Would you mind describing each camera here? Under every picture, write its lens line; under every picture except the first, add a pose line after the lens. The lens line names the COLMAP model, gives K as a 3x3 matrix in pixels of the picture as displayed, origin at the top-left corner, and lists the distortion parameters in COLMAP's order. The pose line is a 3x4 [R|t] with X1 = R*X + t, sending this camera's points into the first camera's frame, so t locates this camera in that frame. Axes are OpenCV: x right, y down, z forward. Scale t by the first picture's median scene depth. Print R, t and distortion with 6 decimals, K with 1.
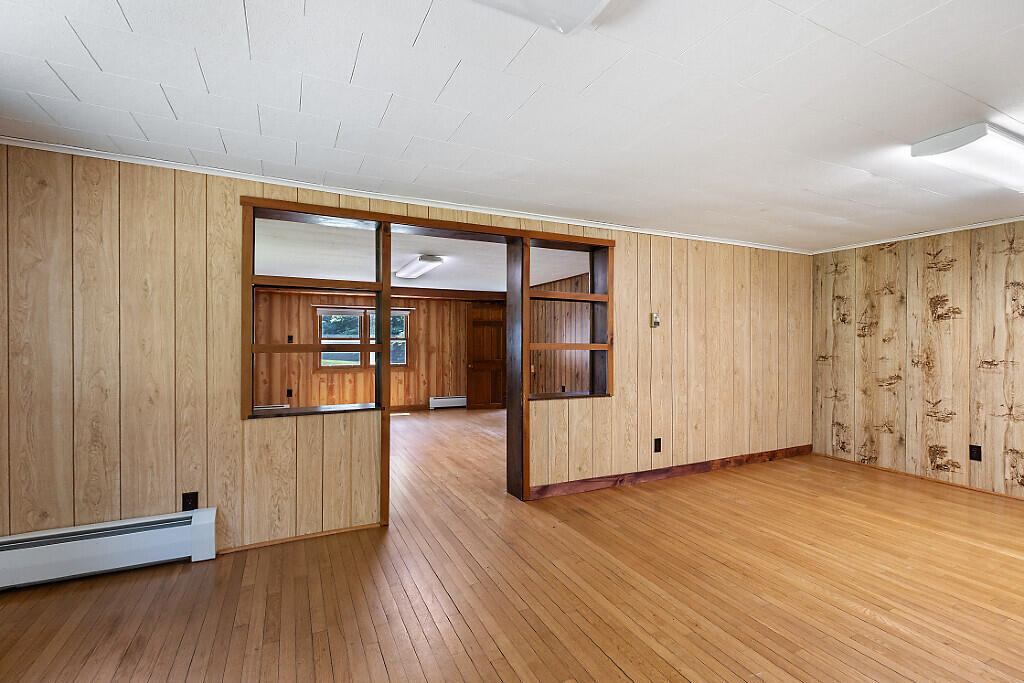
lens RADIAL K [[460.1, 0, 514.8], [0, 460.1, 341.8], [0, 0, 1]] dist [0.001790, 0.000315]
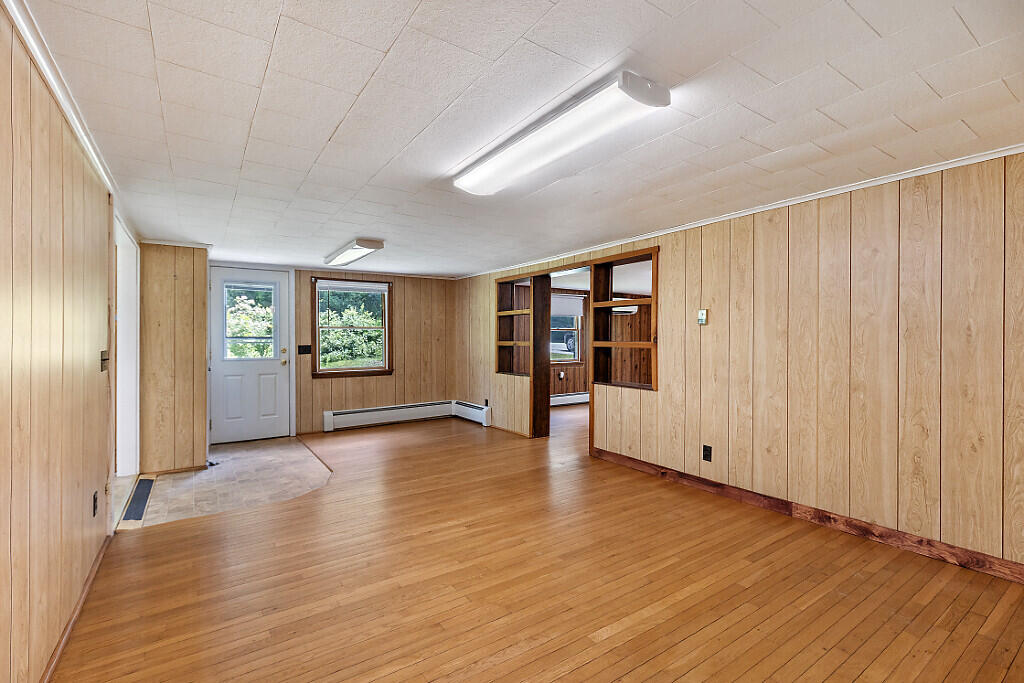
lens RADIAL K [[460.1, 0, 514.8], [0, 460.1, 341.8], [0, 0, 1]] dist [0.001790, 0.000315]
pose [[0.149479, 0.000114, -0.988765, 1.234531], [-0.007161, 0.999974, -0.000967, 0.006602], [0.988739, 0.007225, 0.149476, 0.513928]]
